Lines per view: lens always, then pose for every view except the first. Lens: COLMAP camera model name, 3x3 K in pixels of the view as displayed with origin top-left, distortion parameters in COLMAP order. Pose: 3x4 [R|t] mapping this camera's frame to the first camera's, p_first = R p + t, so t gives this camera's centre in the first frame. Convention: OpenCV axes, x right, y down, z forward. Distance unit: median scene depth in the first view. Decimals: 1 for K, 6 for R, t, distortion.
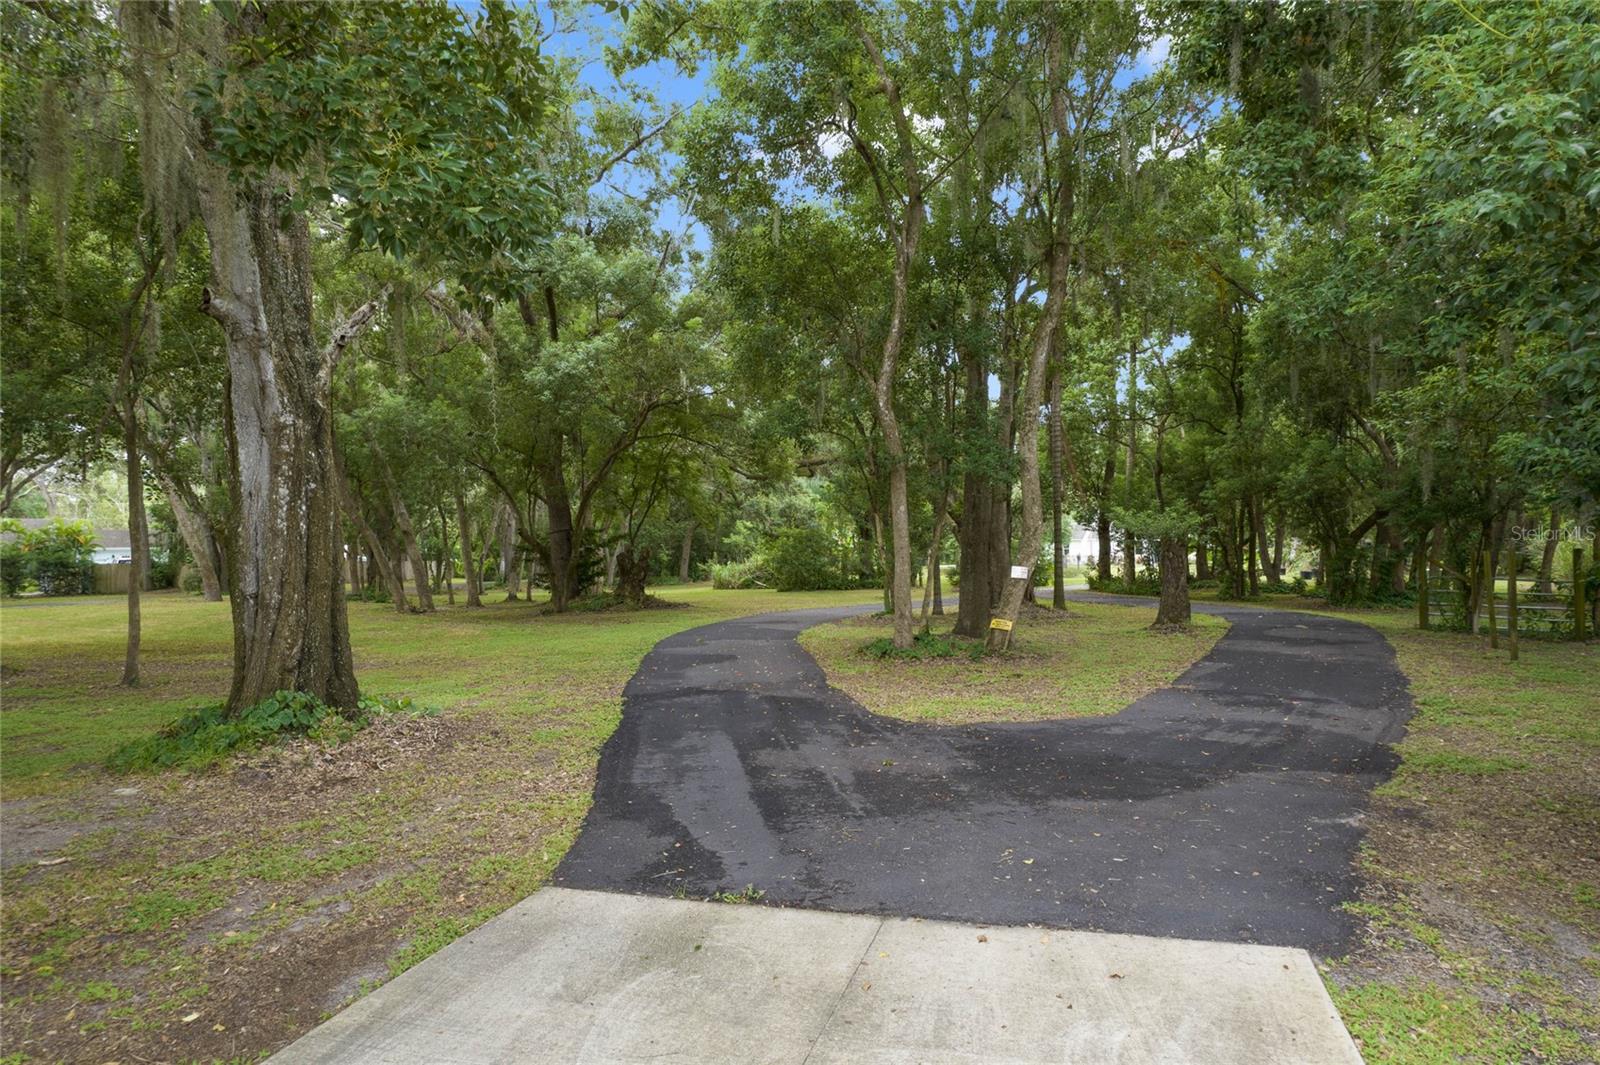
lens RADIAL K [[1024.9, 0, 800.0], [0, 1024.9, 532.5], [0, 0, 1]] dist [-0.070380, 0.067613]
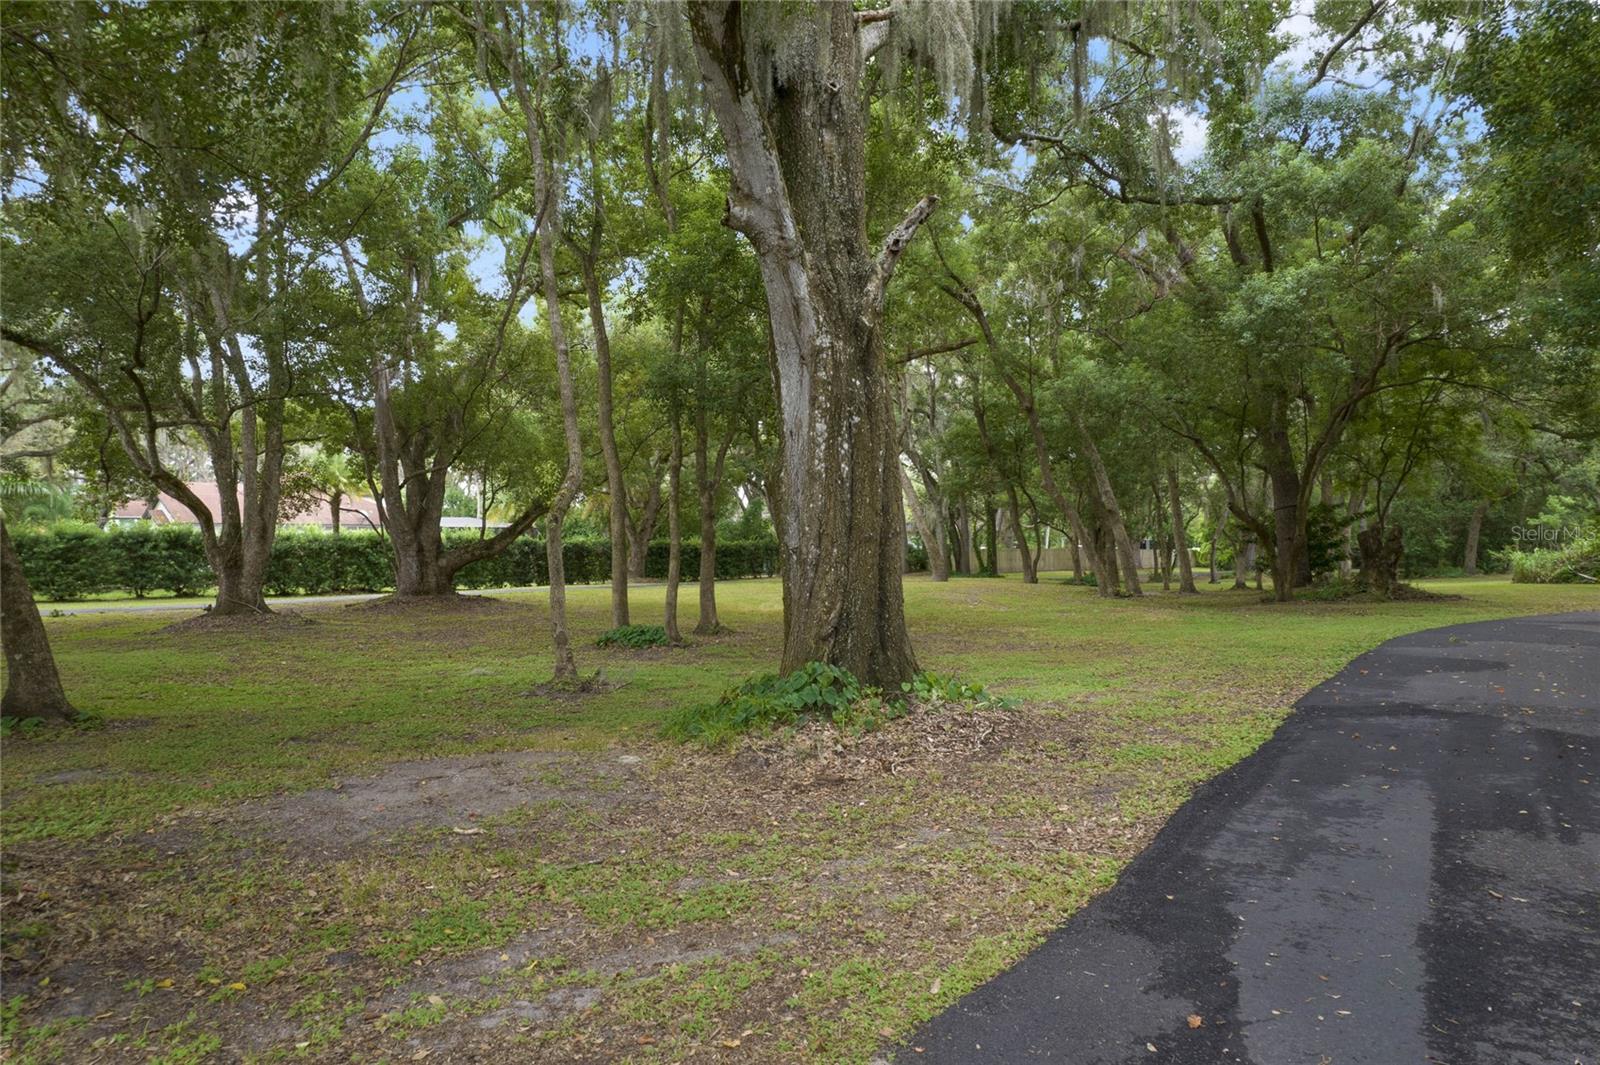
lens RADIAL K [[1024.9, 0, 800.0], [0, 1024.9, 532.5], [0, 0, 1]] dist [-0.070380, 0.067613]
pose [[0.758705, -0.008132, -0.651384, 0.030427], [0.013389, 0.999906, 0.003113, 0.042014], [0.651297, -0.011083, 0.758742, 0.317117]]
